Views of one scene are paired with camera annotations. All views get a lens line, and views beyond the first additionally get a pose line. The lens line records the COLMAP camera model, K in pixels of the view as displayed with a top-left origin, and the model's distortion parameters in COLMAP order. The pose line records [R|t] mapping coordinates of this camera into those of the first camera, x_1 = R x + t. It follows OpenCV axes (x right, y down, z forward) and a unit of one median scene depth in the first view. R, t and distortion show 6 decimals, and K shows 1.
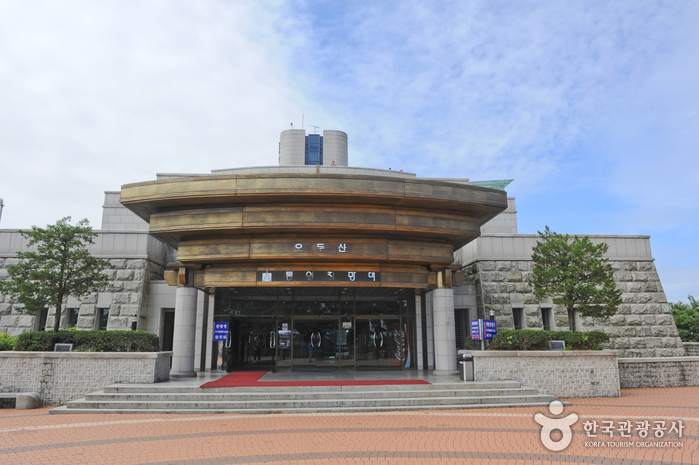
lens RADIAL K [[468.9, 0, 349.5], [0, 468.9, 232.5], [0, 0, 1]] dist [-0.051219, 0.002554]
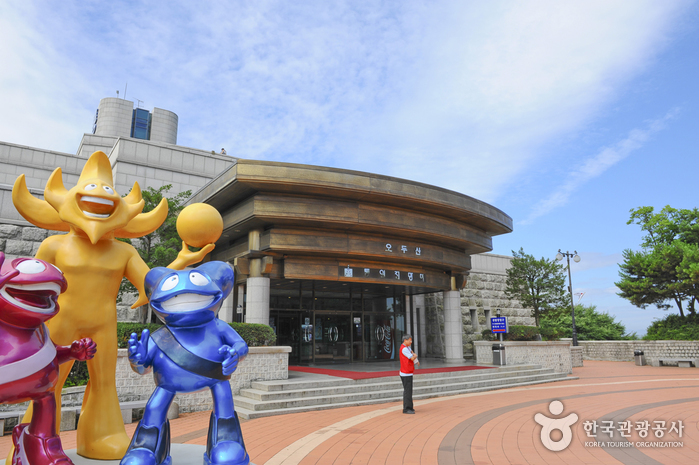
lens RADIAL K [[473.5, 0, 349.4], [0, 473.5, 250.5], [0, 0, 1]] dist [0.032768, -0.092172]
pose [[0.857567, 0.087578, 0.506861, -0.530962], [-0.108374, 0.994042, 0.011604, 0.026035], [-0.502825, -0.064882, 0.861950, 0.077494]]
